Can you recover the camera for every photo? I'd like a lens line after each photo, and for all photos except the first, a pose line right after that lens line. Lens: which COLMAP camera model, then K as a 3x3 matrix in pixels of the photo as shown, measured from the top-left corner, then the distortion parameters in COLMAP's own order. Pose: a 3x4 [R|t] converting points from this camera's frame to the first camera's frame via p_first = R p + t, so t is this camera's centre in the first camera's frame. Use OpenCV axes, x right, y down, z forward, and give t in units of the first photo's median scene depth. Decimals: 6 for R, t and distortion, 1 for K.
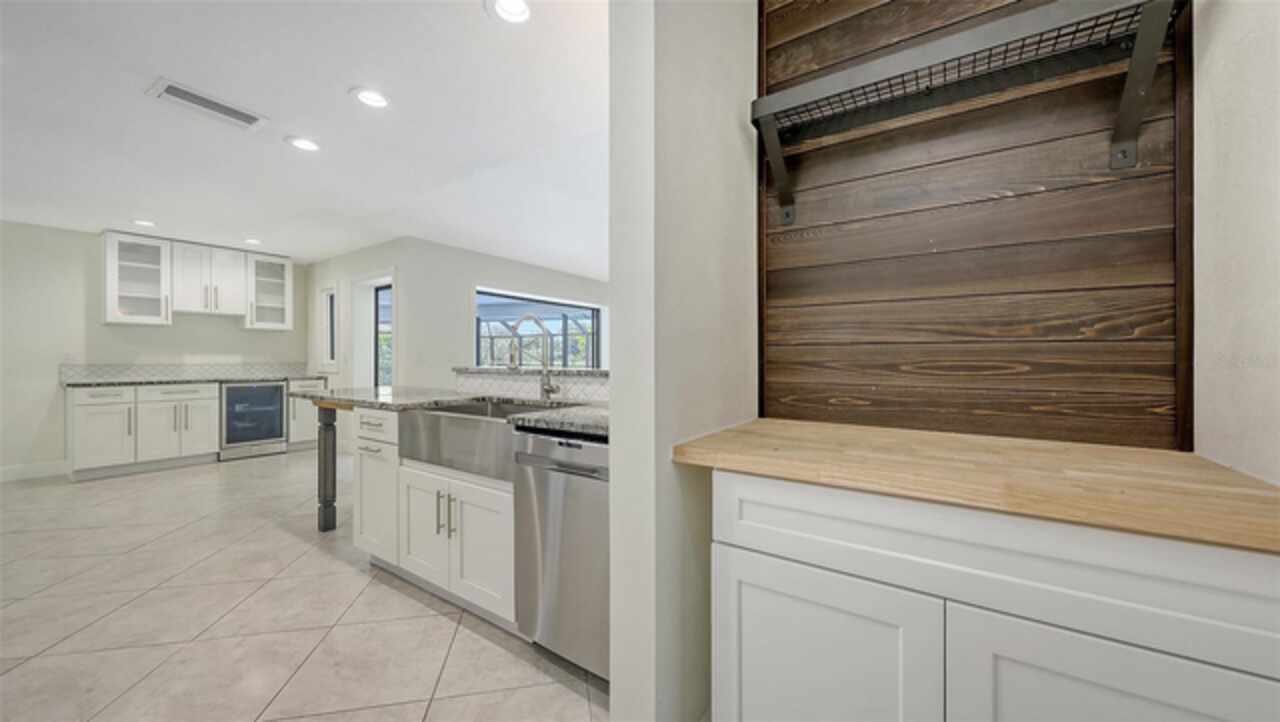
lens RADIAL K [[447.3, 0, 652.0], [0, 447.3, 355.4], [0, 0, 1]] dist [-0.001508, -0.000656]
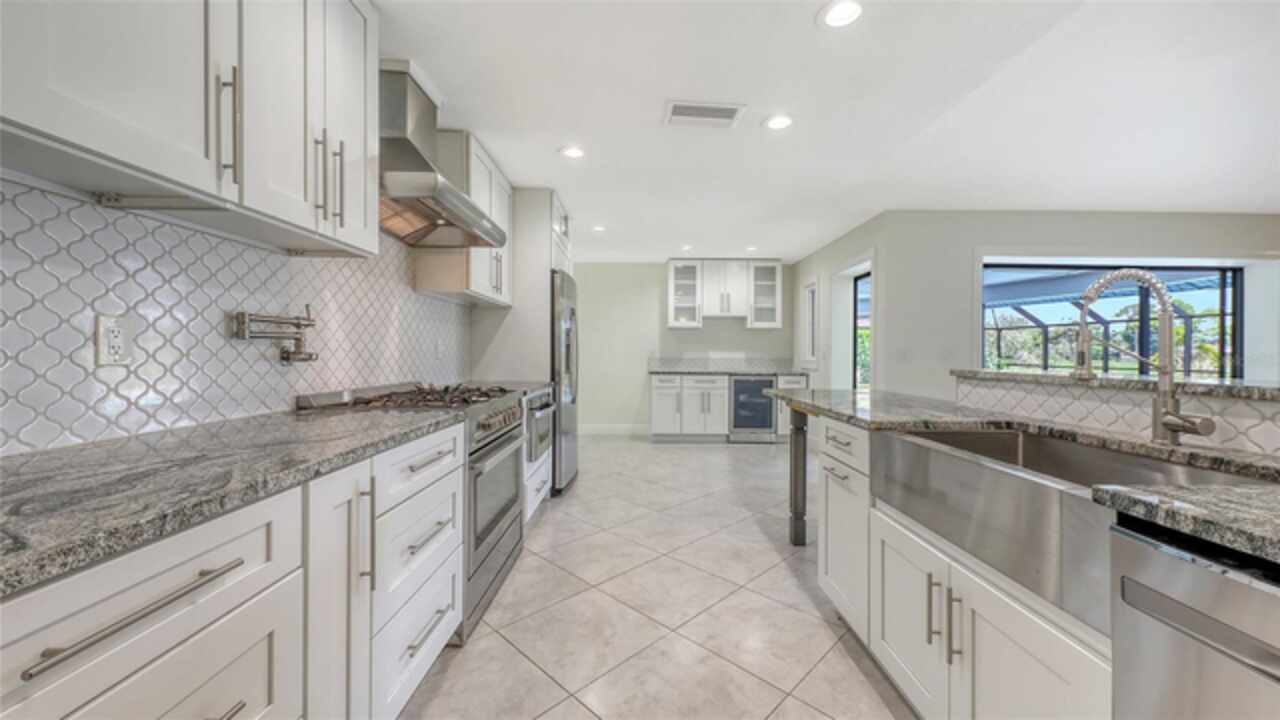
lens RADIAL K [[473.9, 0, 647.0], [0, 473.9, 358.2], [0, 0, 1]] dist [0.009887, -0.000949]
pose [[0.561555, 0.012386, -0.827347, -0.067931], [-0.001736, 0.999903, 0.013791, -0.000151], [0.827438, -0.006308, 0.561522, 0.134279]]
